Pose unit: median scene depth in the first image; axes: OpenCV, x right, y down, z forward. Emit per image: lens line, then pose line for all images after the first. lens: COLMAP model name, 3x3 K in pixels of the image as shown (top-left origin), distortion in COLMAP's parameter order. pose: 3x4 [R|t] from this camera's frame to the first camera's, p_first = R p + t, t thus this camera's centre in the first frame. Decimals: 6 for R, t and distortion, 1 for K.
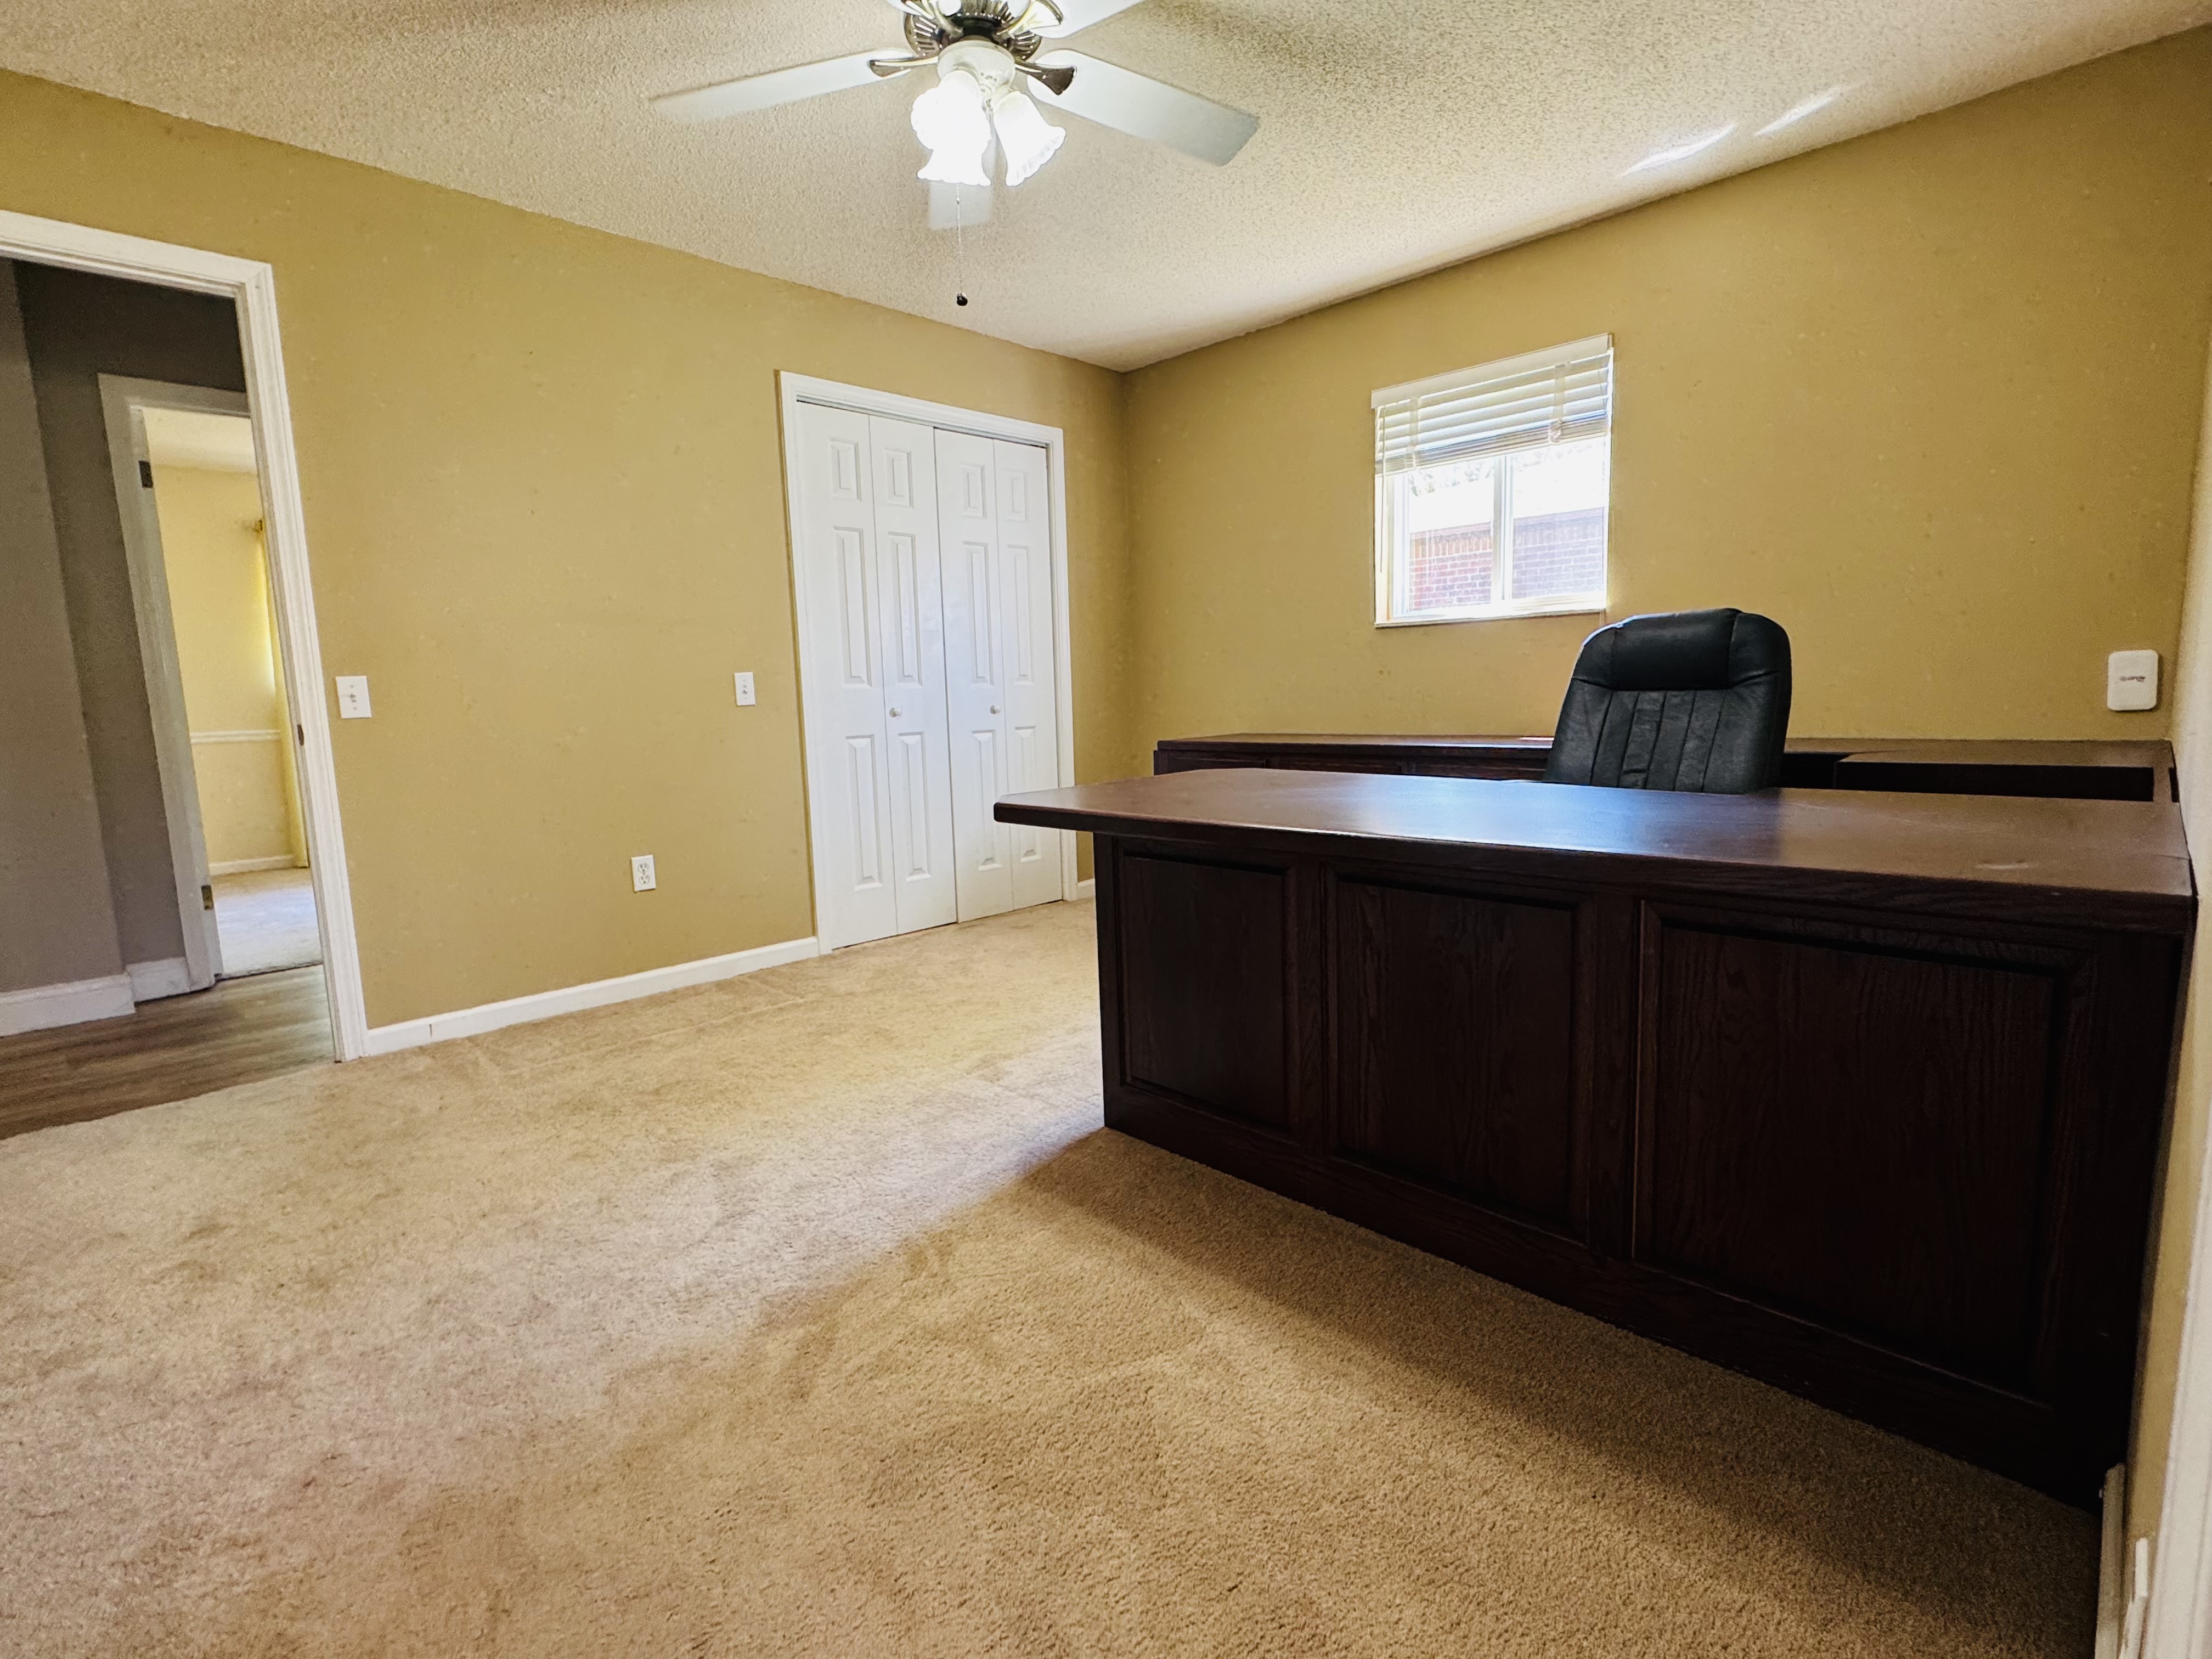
lens RADIAL K [[1049.7, 0, 1100.7], [0, 1049.7, 833.4], [0, 0, 1]] dist [-0.002525, -0.000728]
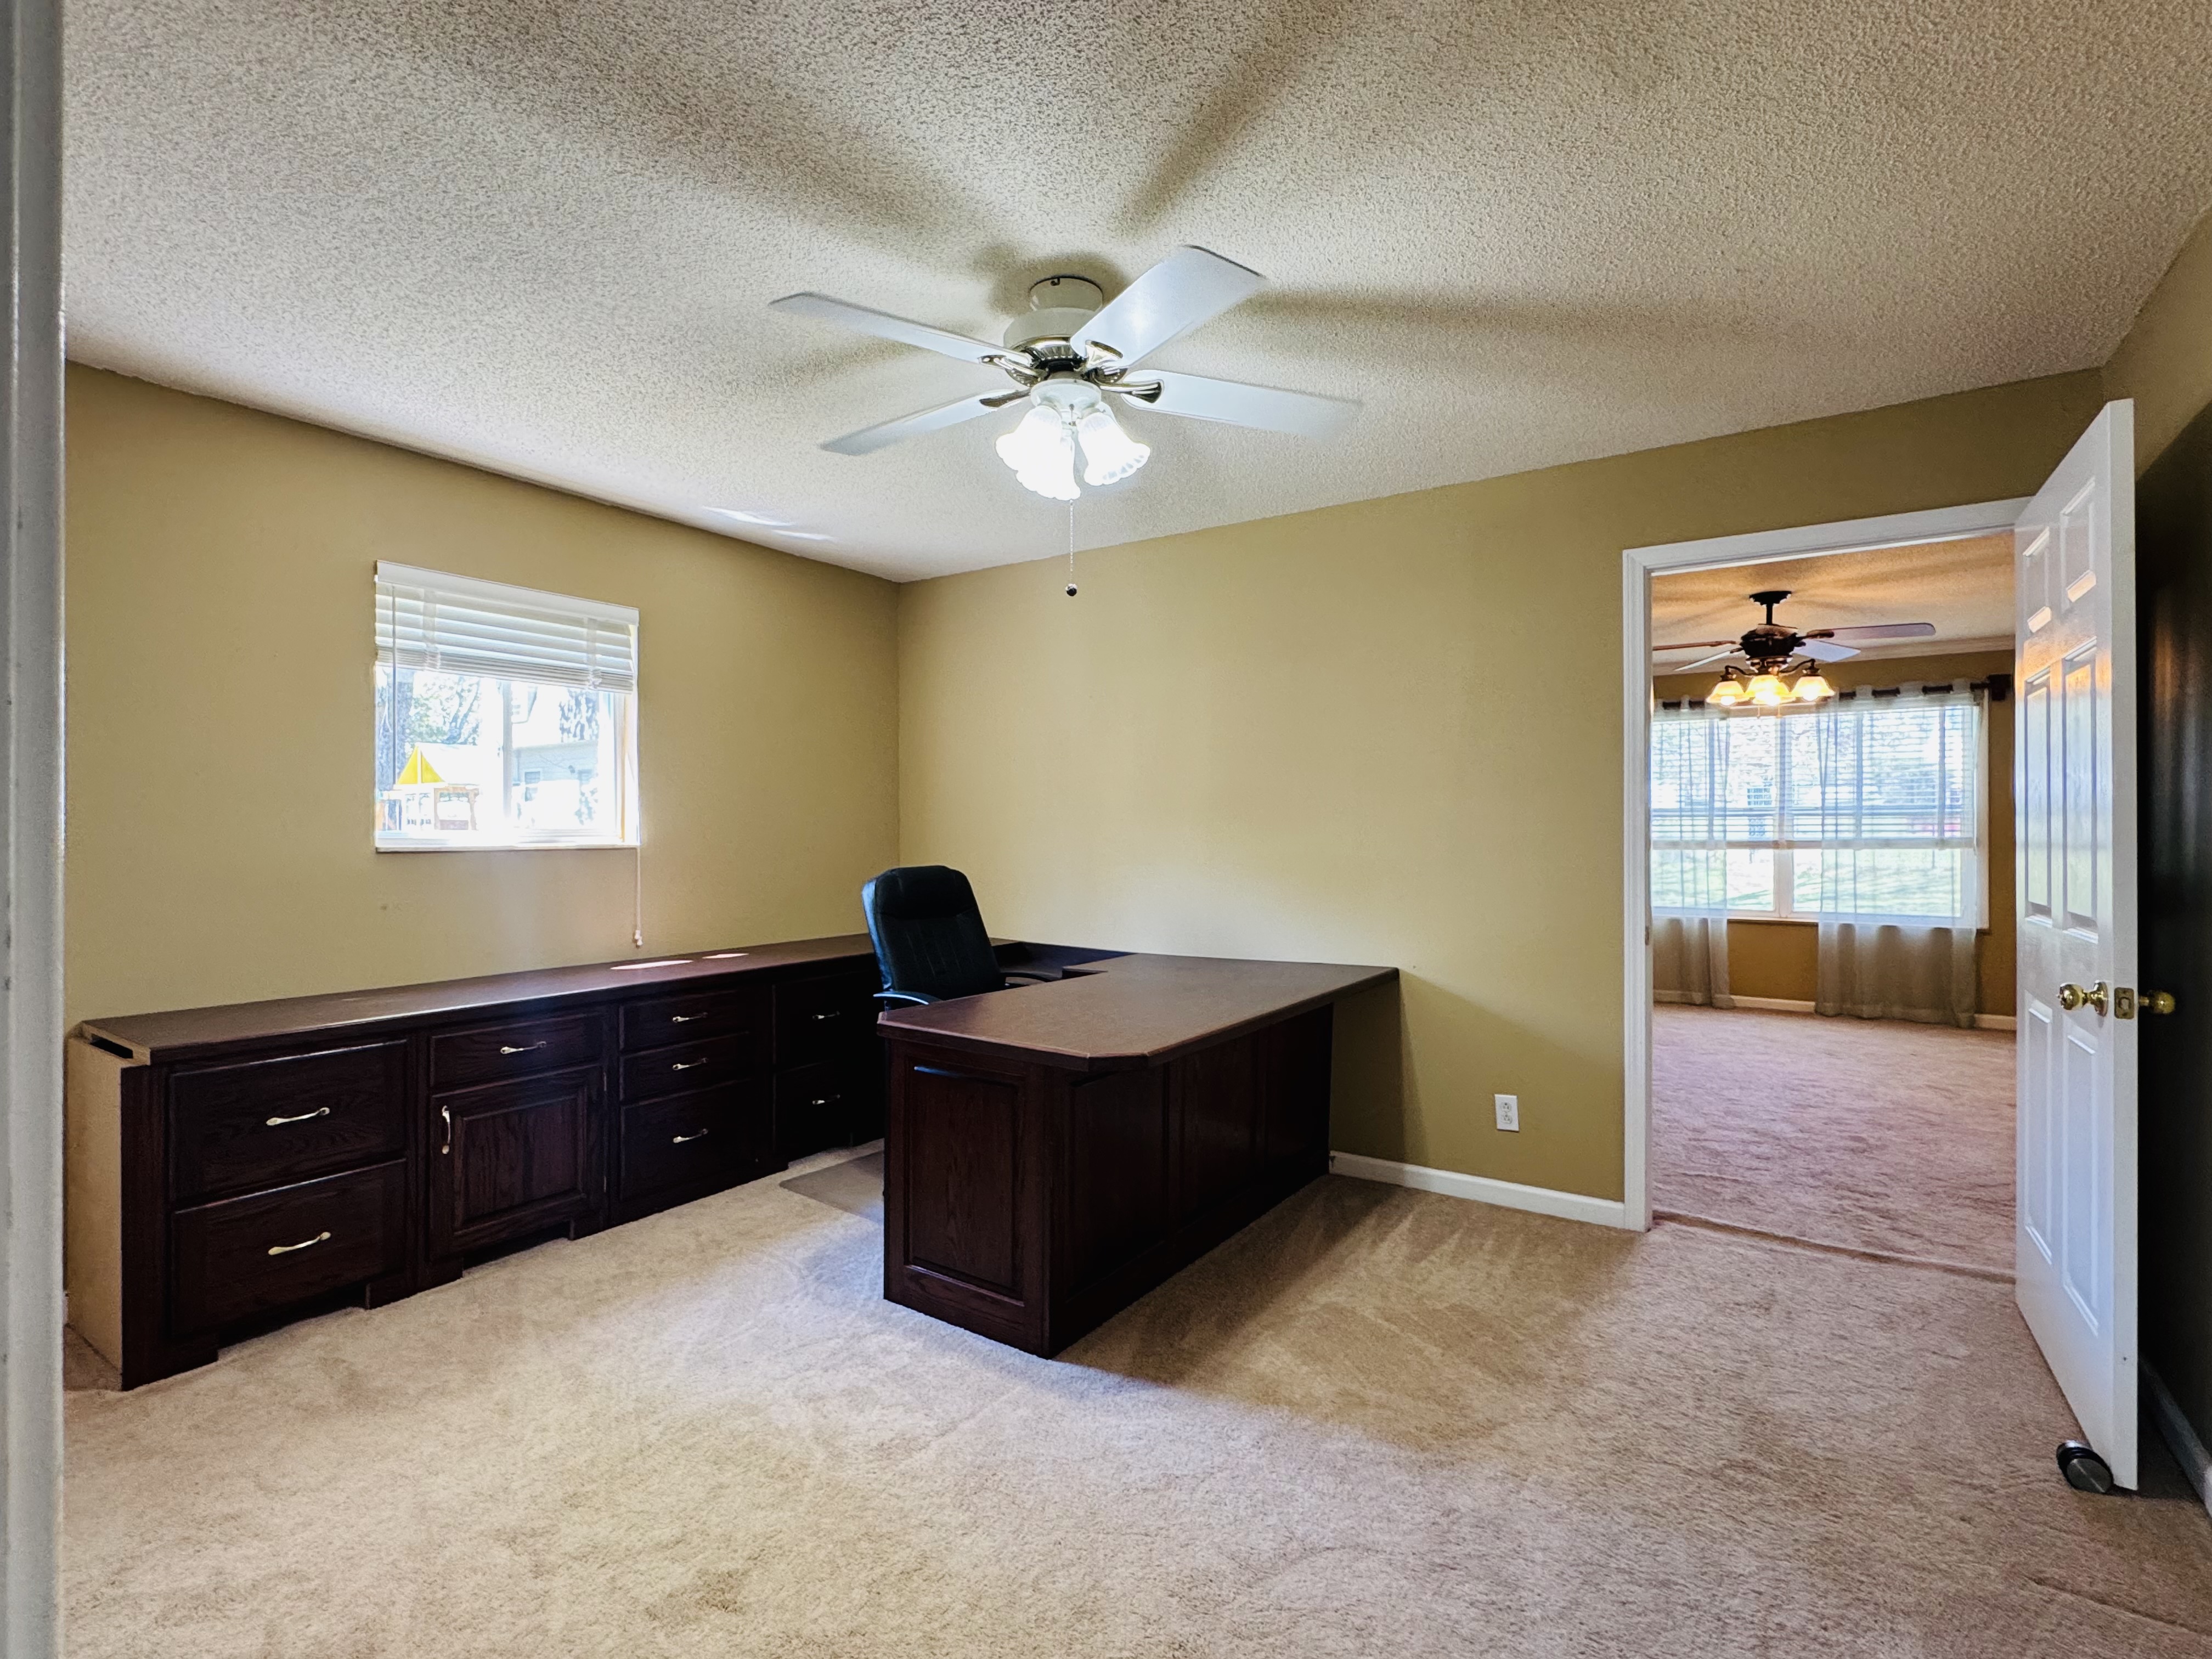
lens RADIAL K [[1045.4, 0, 1100.9], [0, 1045.4, 829.4], [0, 0, 1]] dist [-0.004165, -0.000471]
pose [[-0.181119, 0.028034, 0.983062, -0.778202], [0.138306, 0.990386, -0.002762, -0.173850], [-0.973688, 0.135463, -0.183255, 0.795004]]
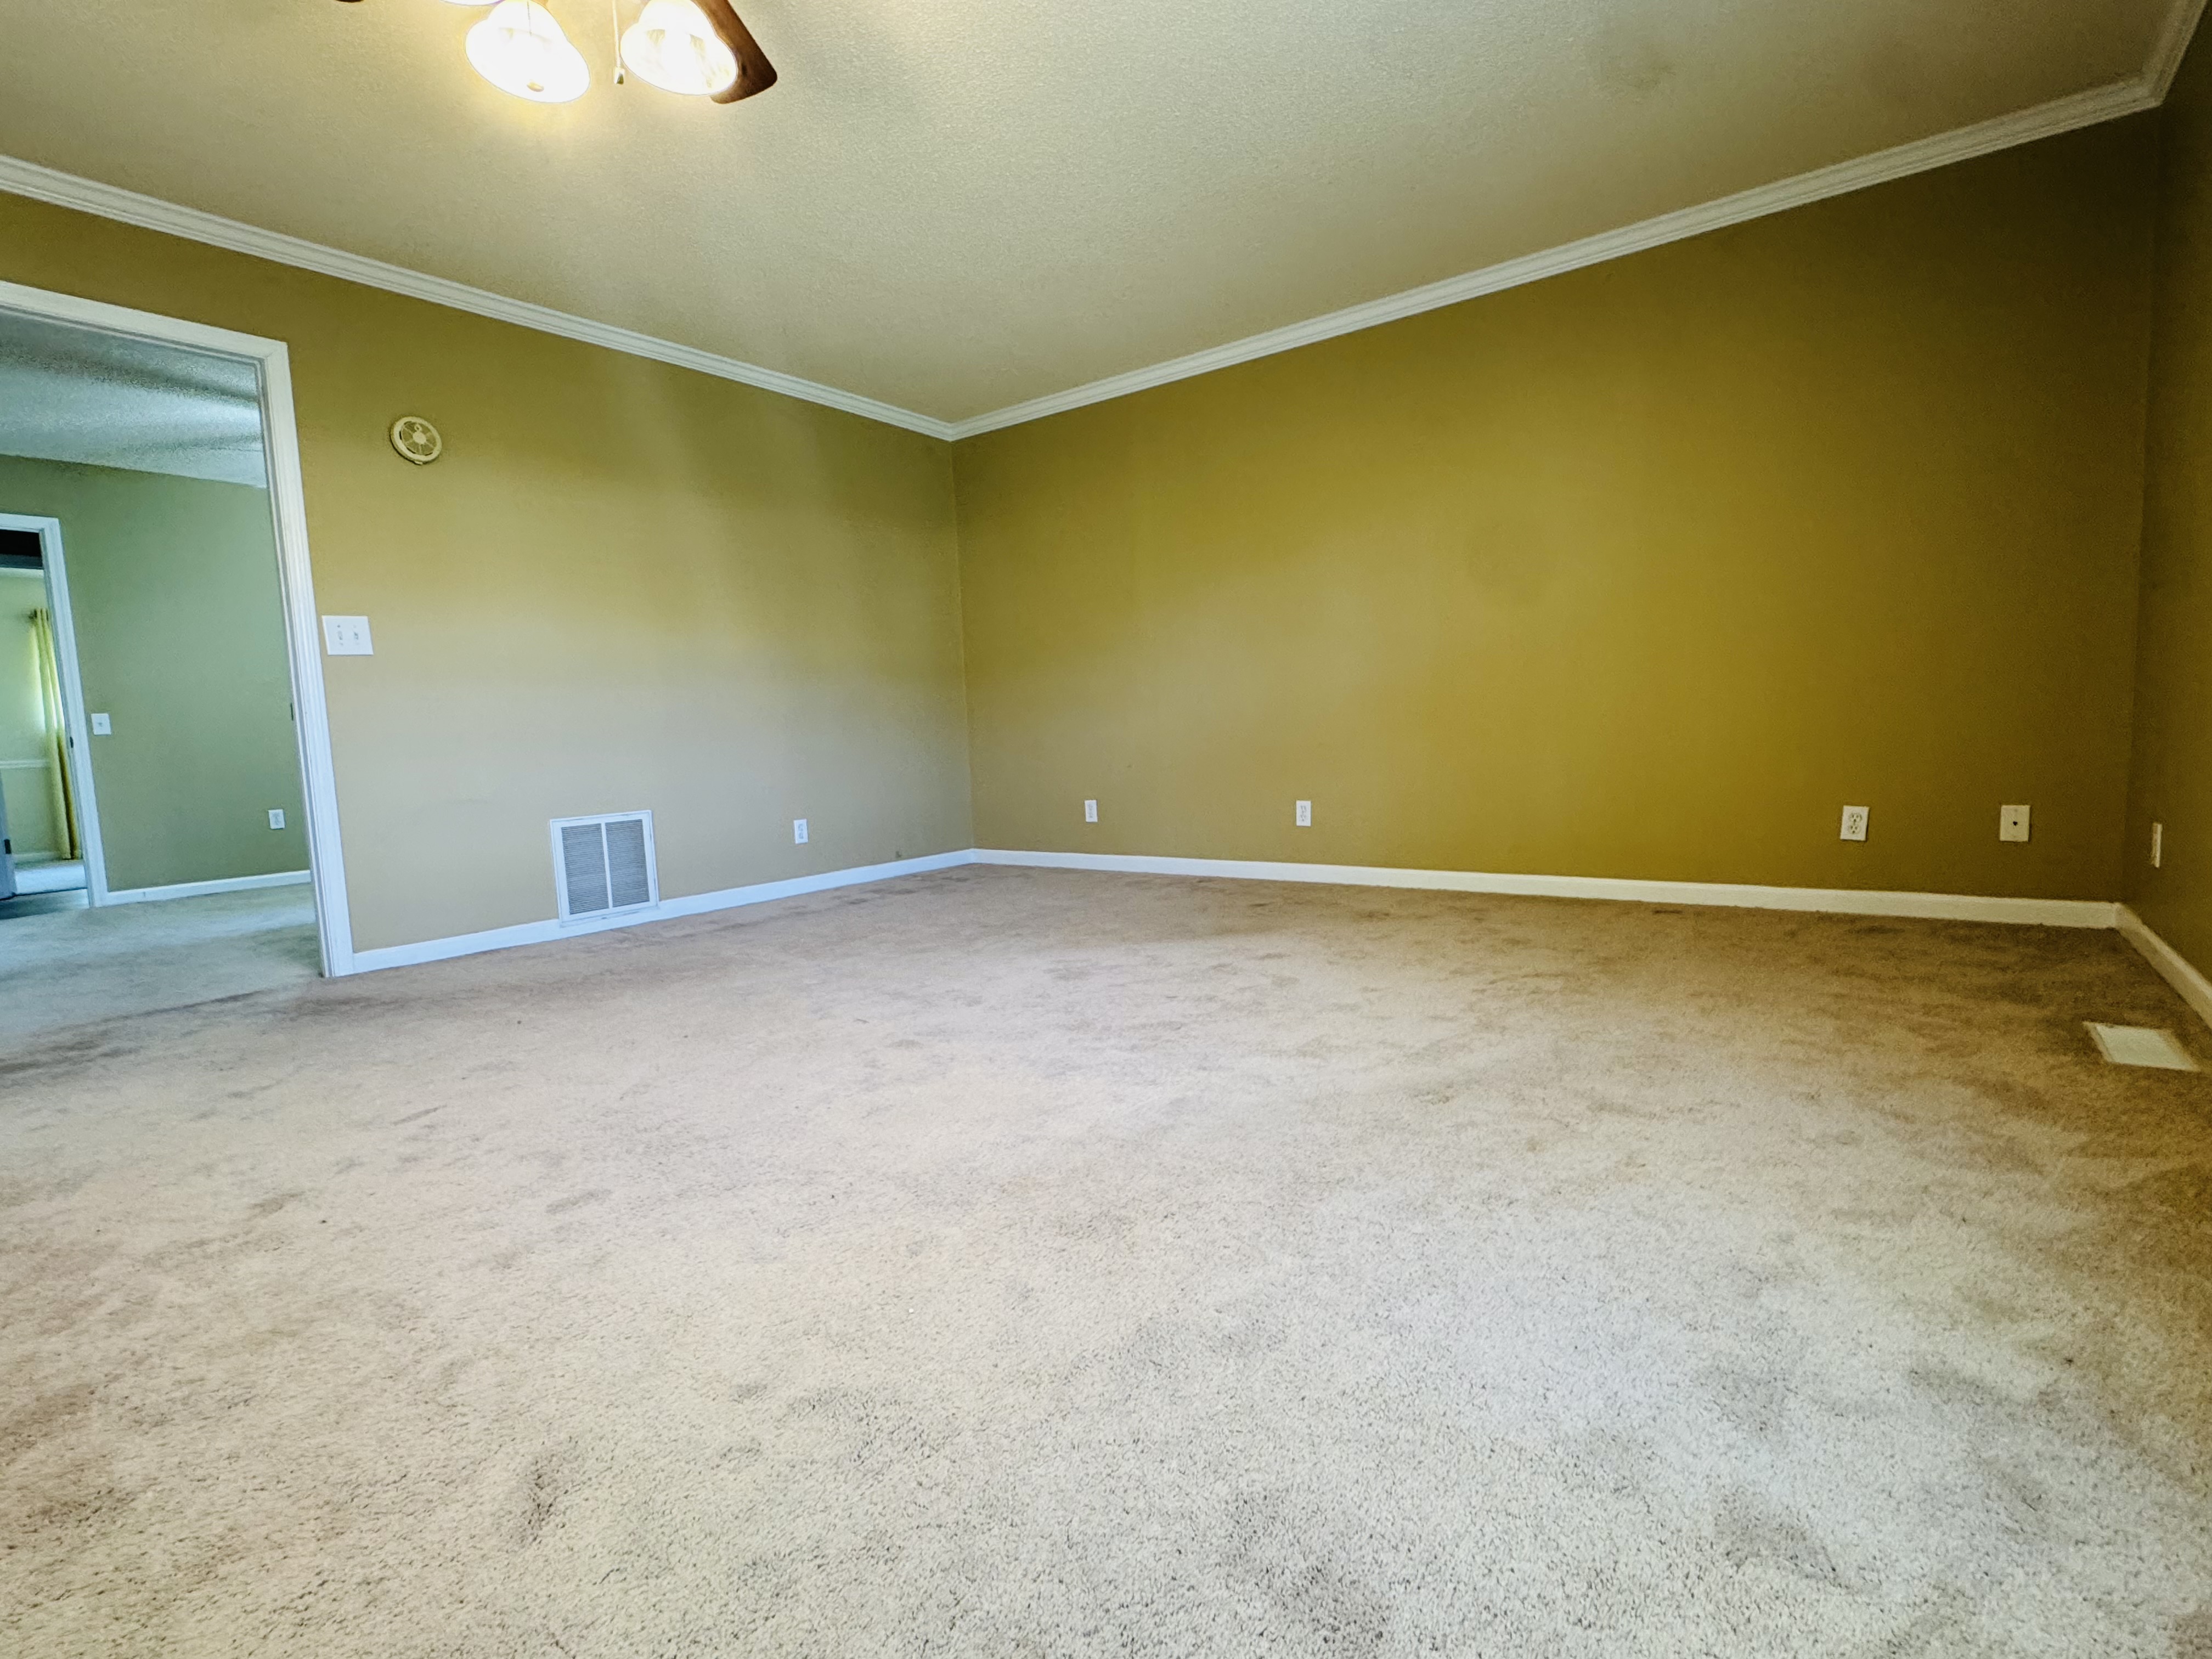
lens RADIAL K [[1045.4, 0, 1100.9], [0, 1045.4, 829.4], [0, 0, 1]] dist [-0.004165, -0.000471]
pose [[0.989902, -0.030416, 0.138450, 0.740721], [0.037101, 0.998254, -0.045966, 0.192300], [-0.136810, 0.050638, 0.989302, -1.006355]]
